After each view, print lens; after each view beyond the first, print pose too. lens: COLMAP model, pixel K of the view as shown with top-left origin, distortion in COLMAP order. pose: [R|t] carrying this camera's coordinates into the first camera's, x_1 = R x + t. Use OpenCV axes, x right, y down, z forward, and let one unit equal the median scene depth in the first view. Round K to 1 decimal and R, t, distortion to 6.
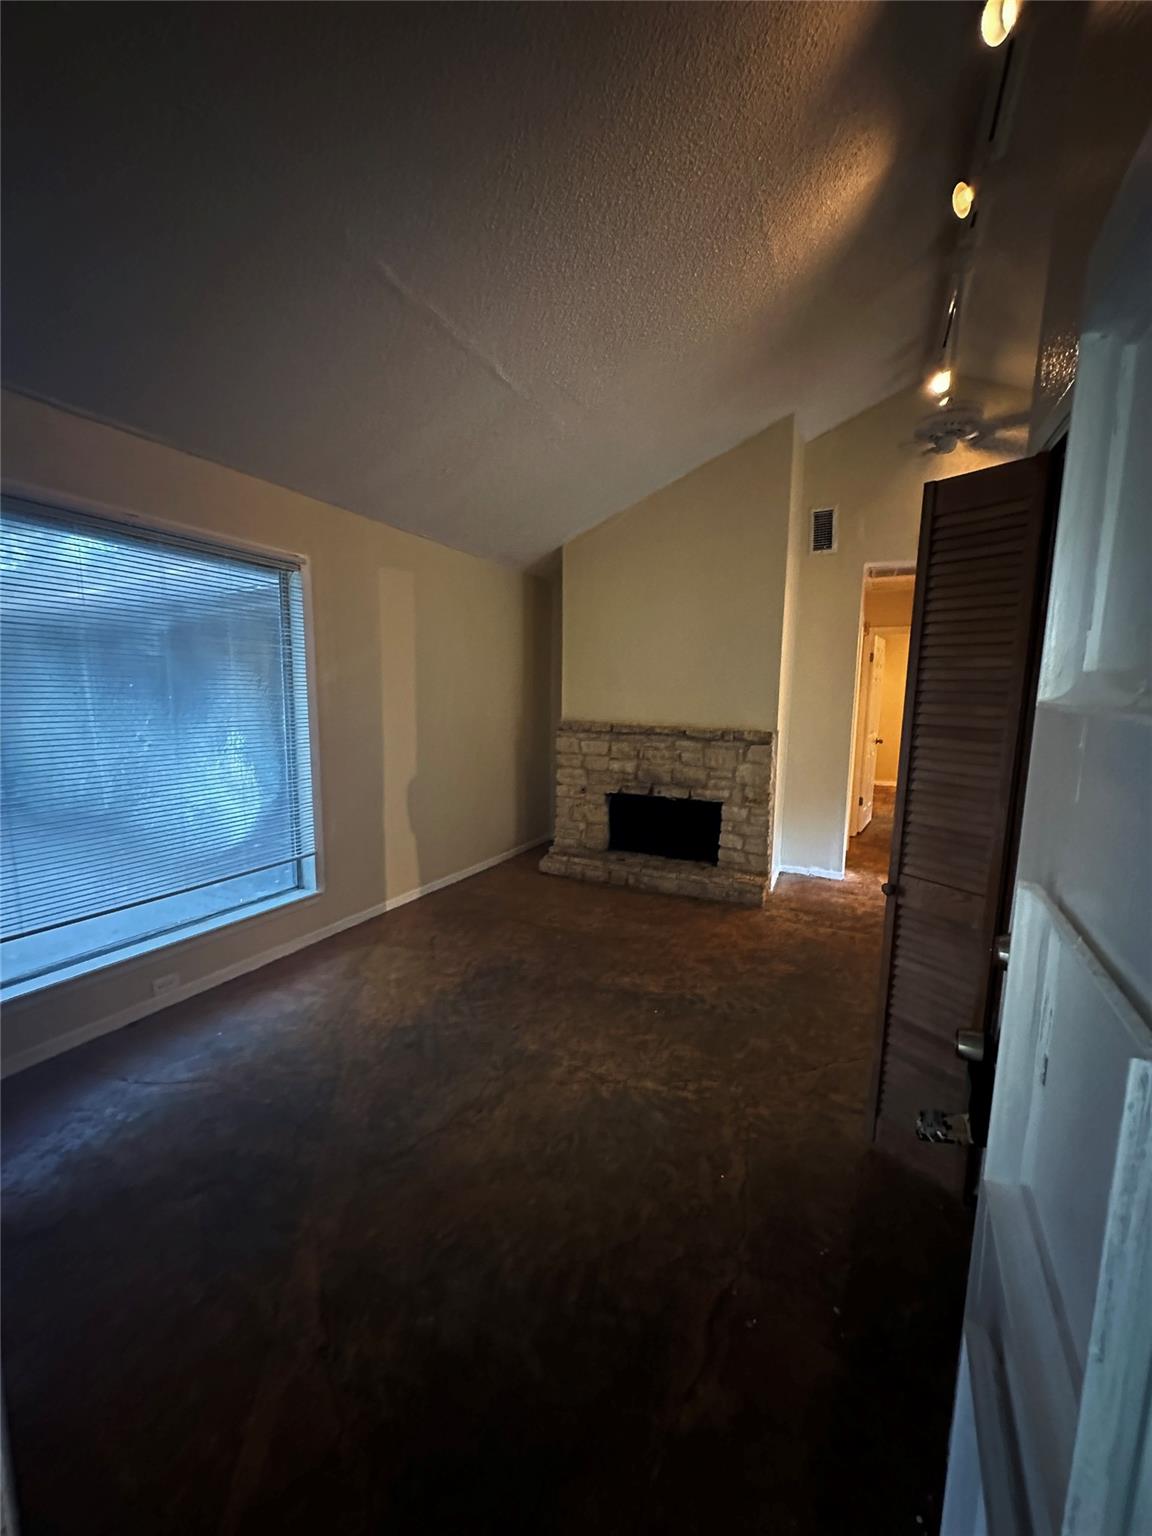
lens RADIAL K [[610.6, 0, 574.9], [0, 610.6, 764.5], [0, 0, 1]] dist [0.000148, -0.000100]
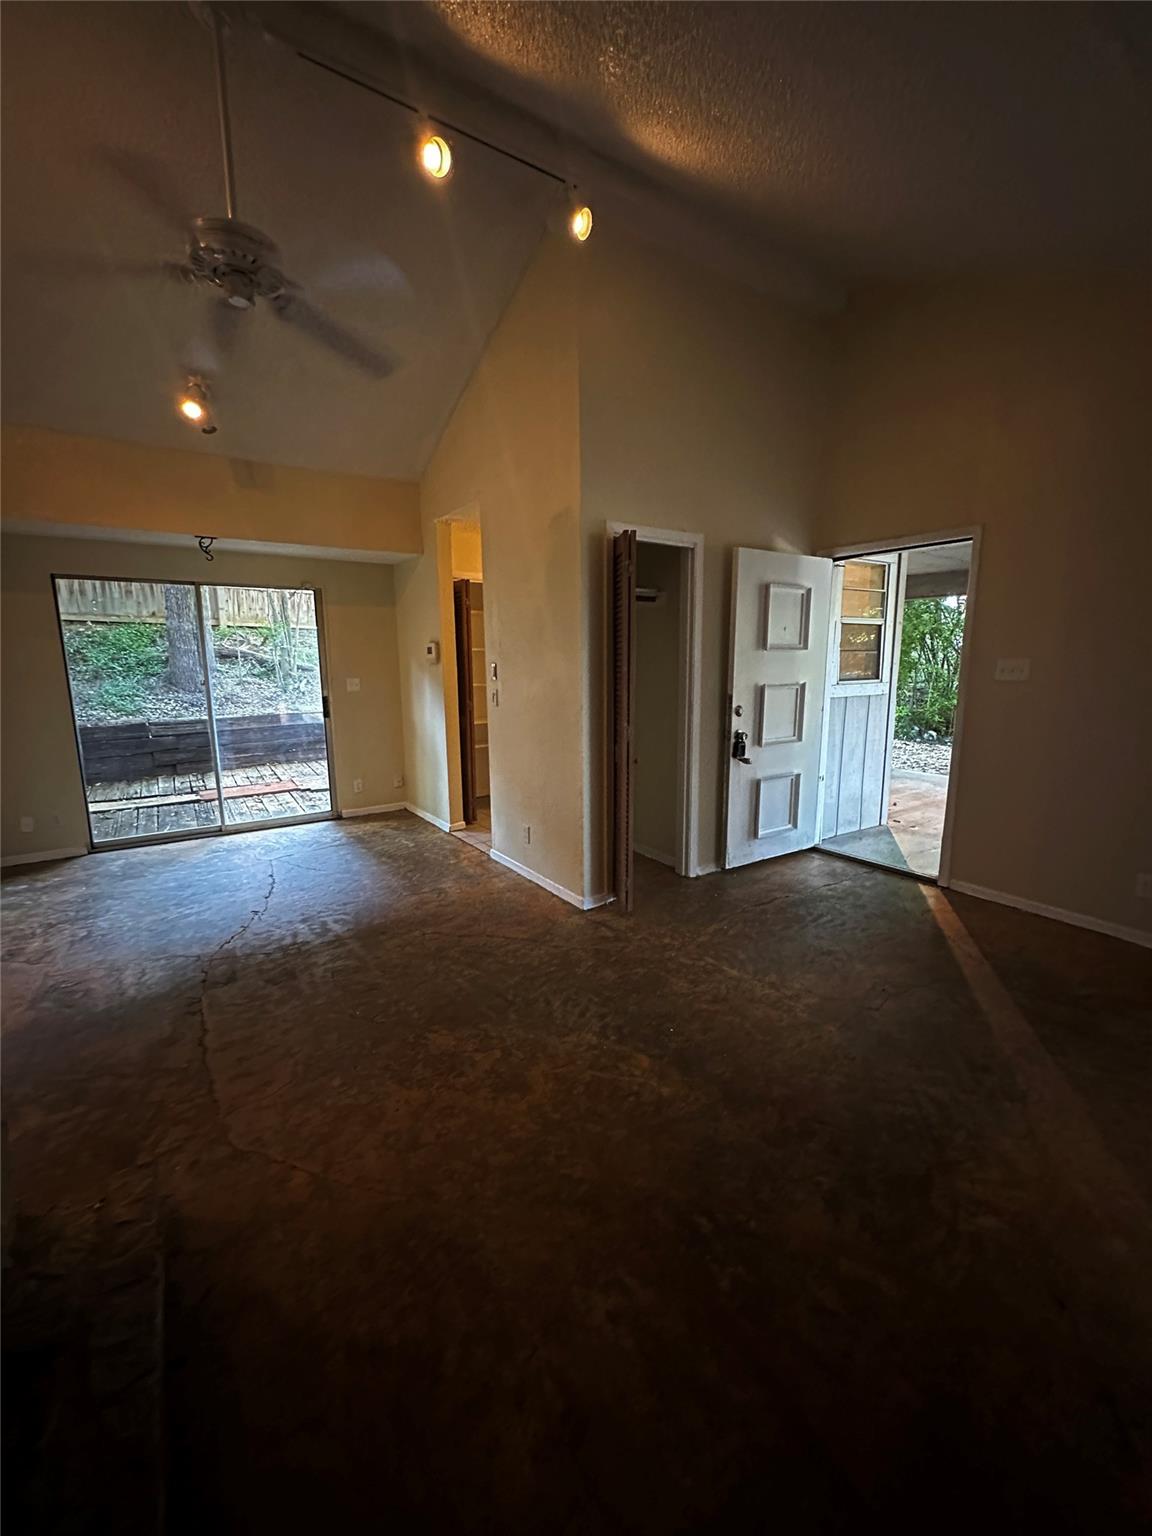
lens RADIAL K [[610.6, 0, 574.9], [0, 610.6, 764.5], [0, 0, 1]] dist [0.000148, -0.000100]
pose [[-0.865433, -0.100660, 0.490809, -0.082867], [0.054215, 0.955043, 0.291467, -0.129173], [-0.498083, 0.278854, -0.821069, 1.043570]]
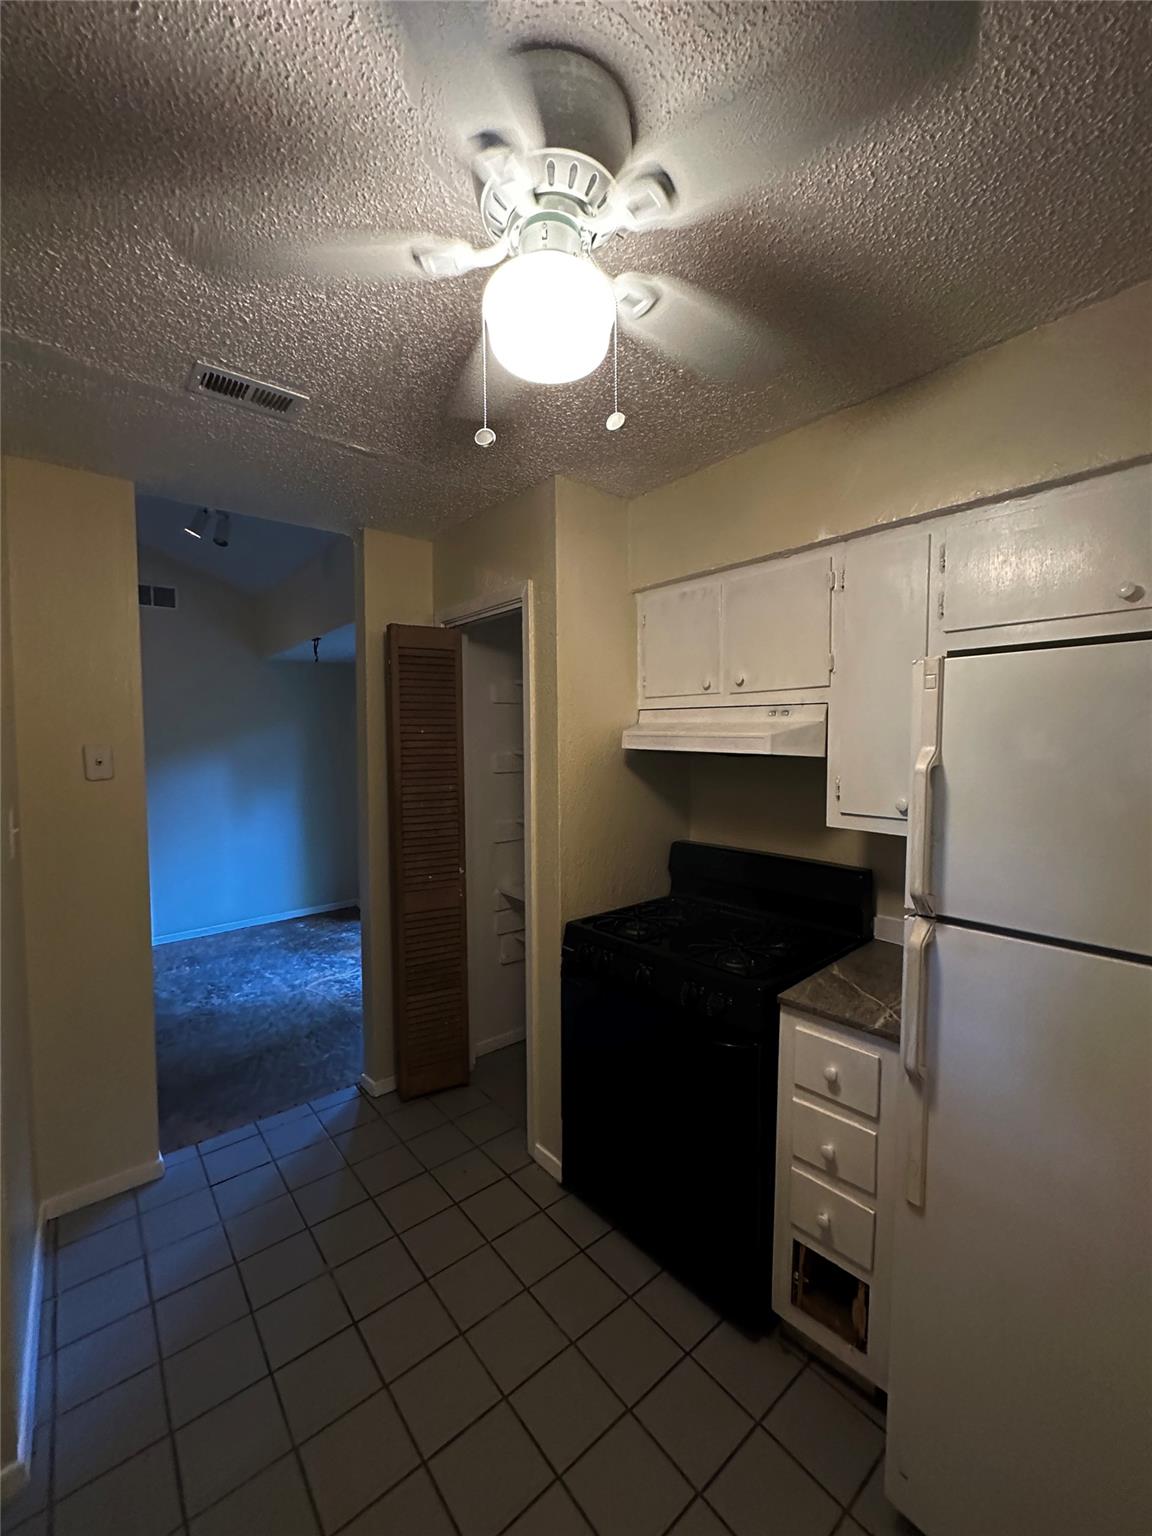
lens RADIAL K [[617.3, 0, 576.1], [0, 617.3, 770.6], [0, 0, 1]] dist [-0.001421, -0.000616]
pose [[0.433203, -0.074901, 0.898179, 0.218647], [0.134152, 0.990799, 0.017922, 0.009843], [-0.891257, 0.112729, 0.439265, -0.243940]]
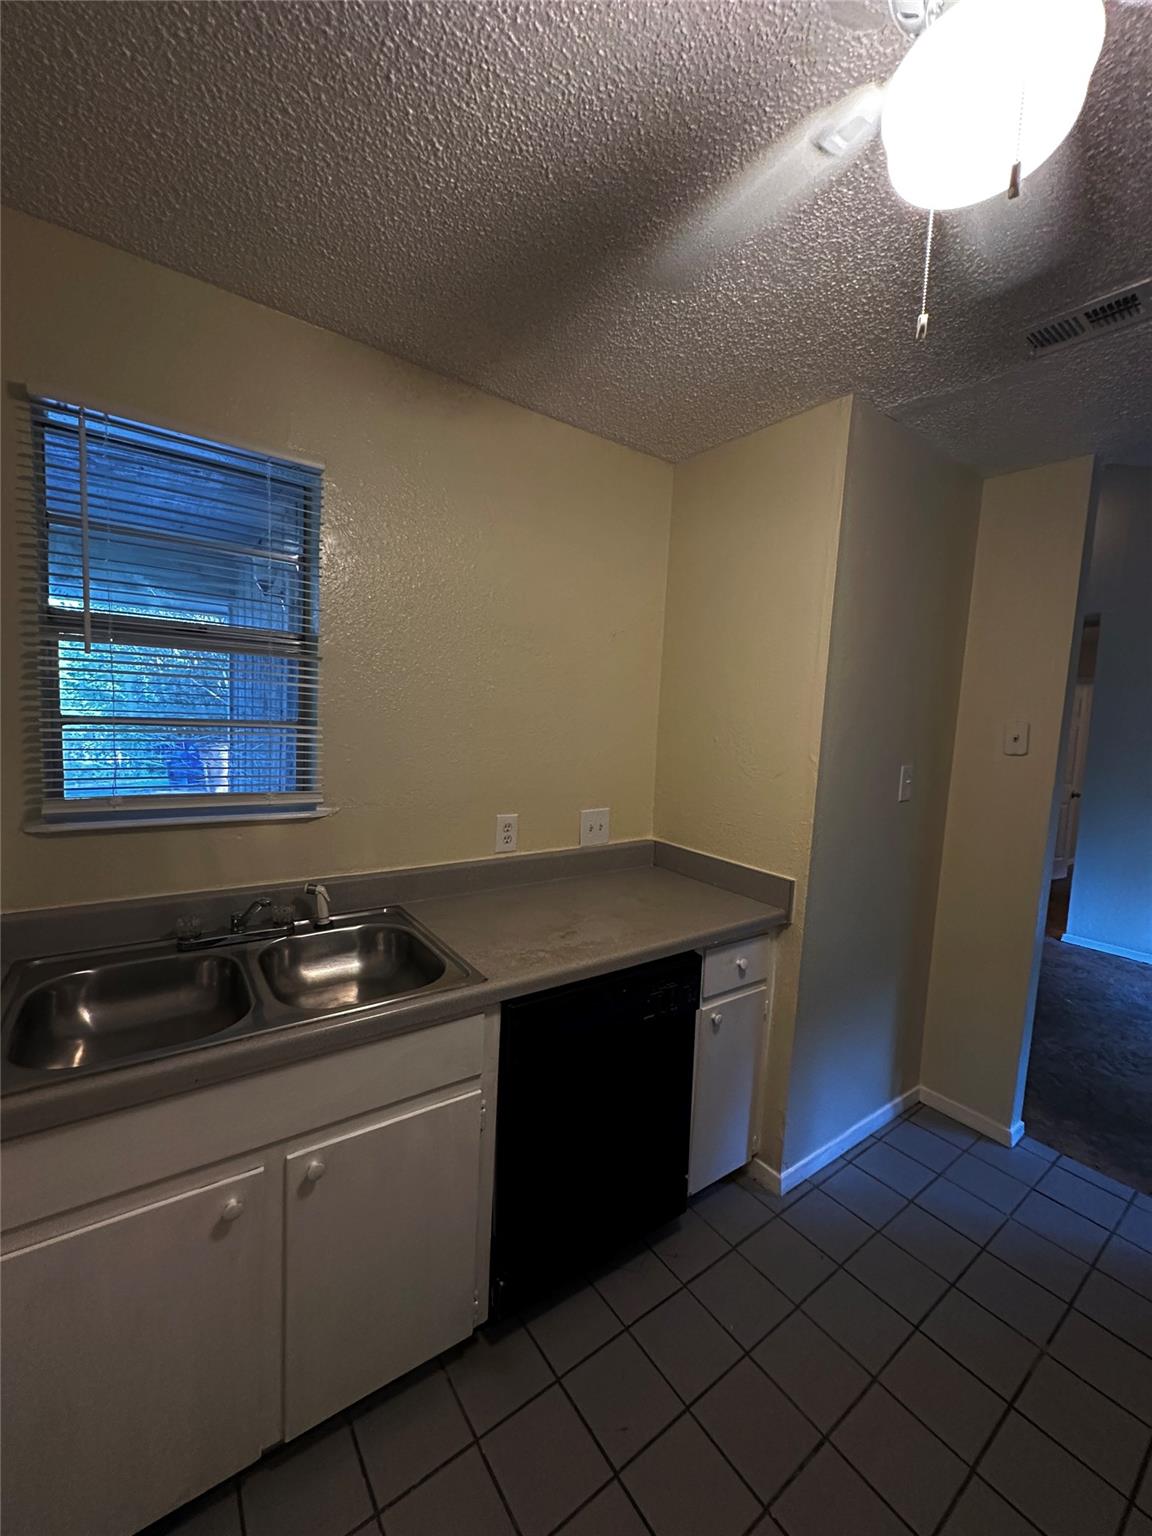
lens RADIAL K [[610.6, 0, 574.9], [0, 610.6, 764.5], [0, 0, 1]] dist [0.000148, -0.000100]
pose [[0.875456, 0.064113, -0.479026, 0.404339], [-0.093186, 0.994956, -0.037139, 0.037104], [0.474229, 0.077153, 0.877015, -0.325117]]
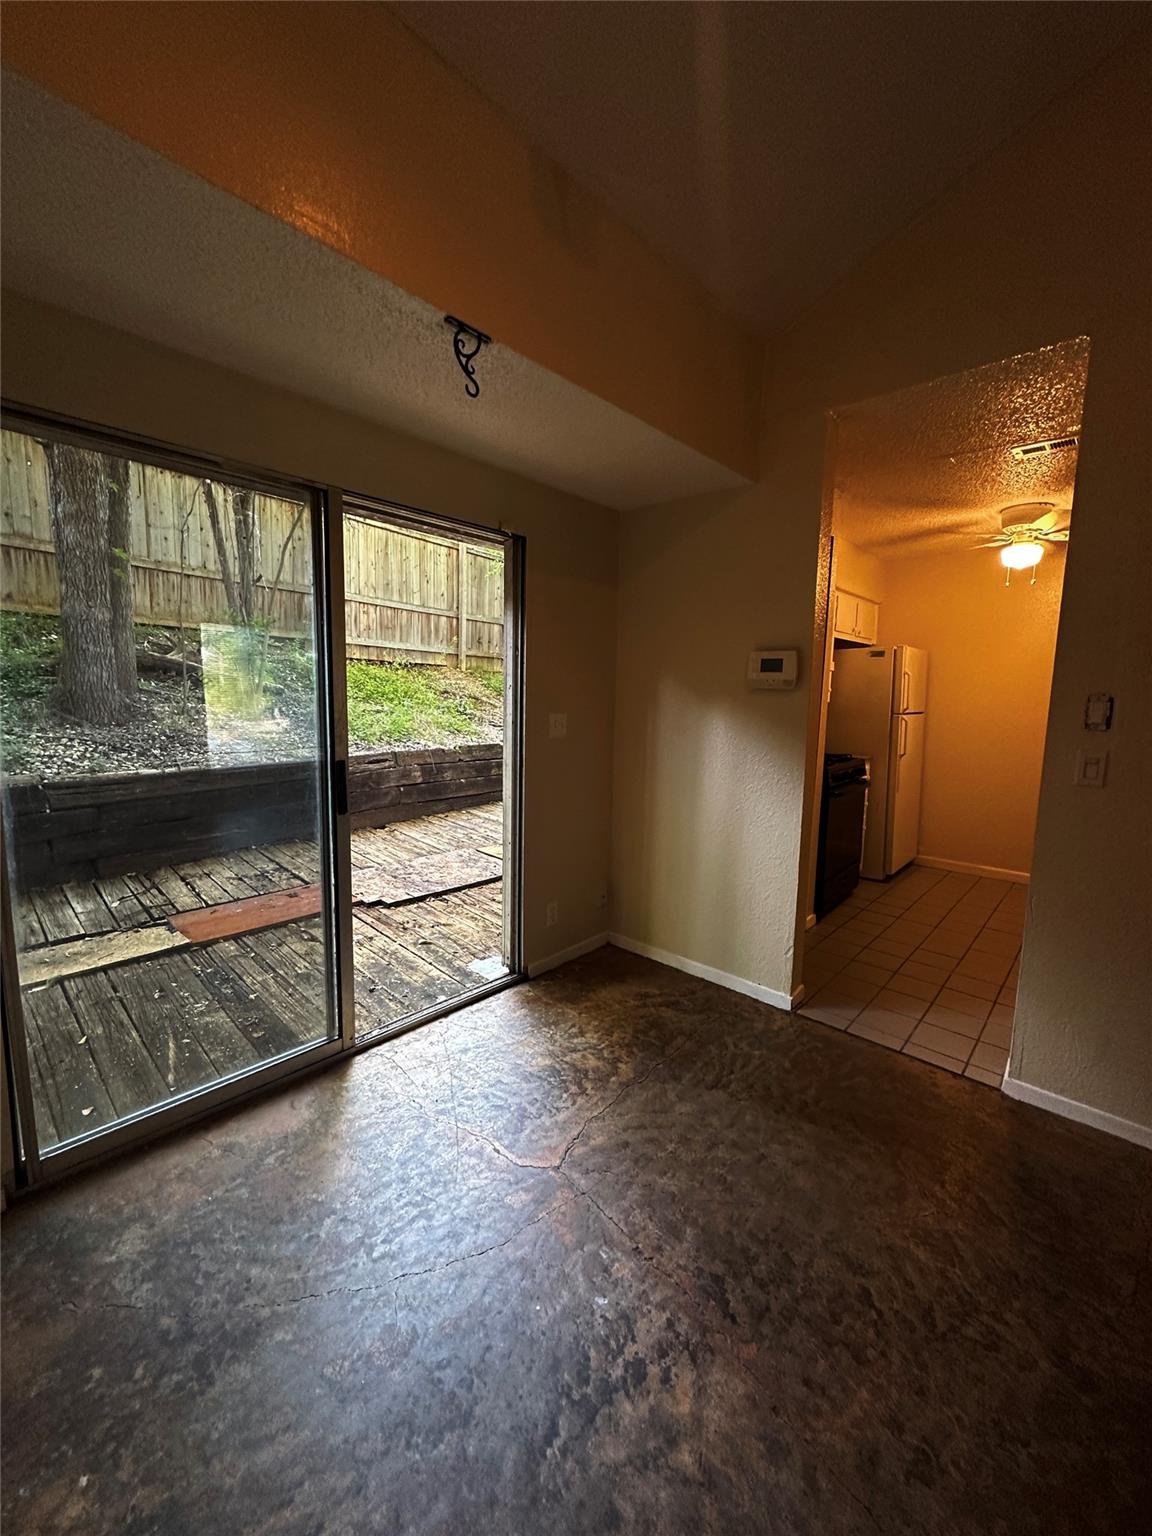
lens RADIAL K [[616.1, 0, 577.2], [0, 616.1, 763.9], [0, 0, 1]] dist [-0.000857, 0.000163]
pose [[-0.953338, -0.076580, 0.292032, 0.705768], [-0.001359, 0.968373, 0.249502, -0.072308], [-0.301903, 0.237463, -0.923291, 0.822498]]
